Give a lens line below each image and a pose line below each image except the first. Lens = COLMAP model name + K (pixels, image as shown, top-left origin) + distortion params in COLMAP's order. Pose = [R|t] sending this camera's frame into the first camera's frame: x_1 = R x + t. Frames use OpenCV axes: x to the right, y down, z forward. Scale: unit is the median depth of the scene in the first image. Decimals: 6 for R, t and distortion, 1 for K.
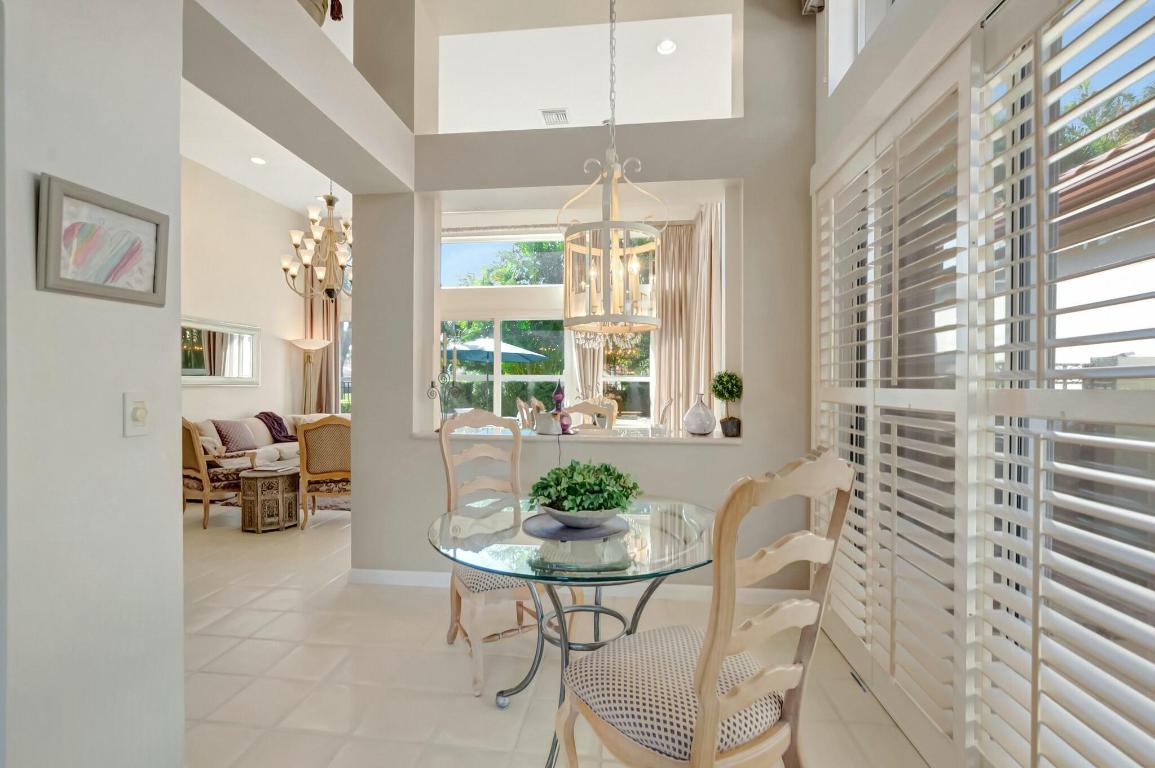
lens RADIAL K [[523.2, 0, 568.6], [0, 523.2, 382.4], [0, 0, 1]] dist [-0.007296, -0.000246]
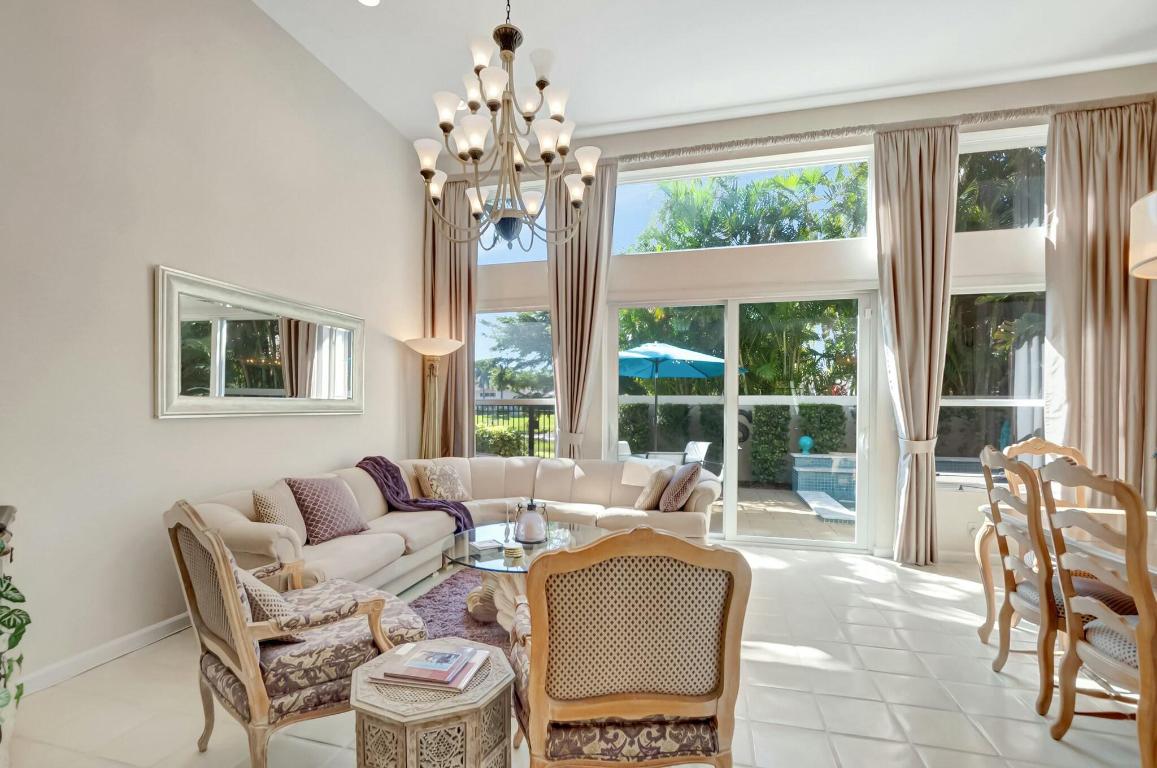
lens RADIAL K [[524.1, 0, 564.9], [0, 524.1, 408.7], [0, 0, 1]] dist [-0.007296, -0.000246]
pose [[0.991521, 0.001653, -0.129934, -0.279110], [-0.000297, 0.999945, 0.010453, -0.004881], [0.129945, -0.010326, 0.991467, 0.426976]]
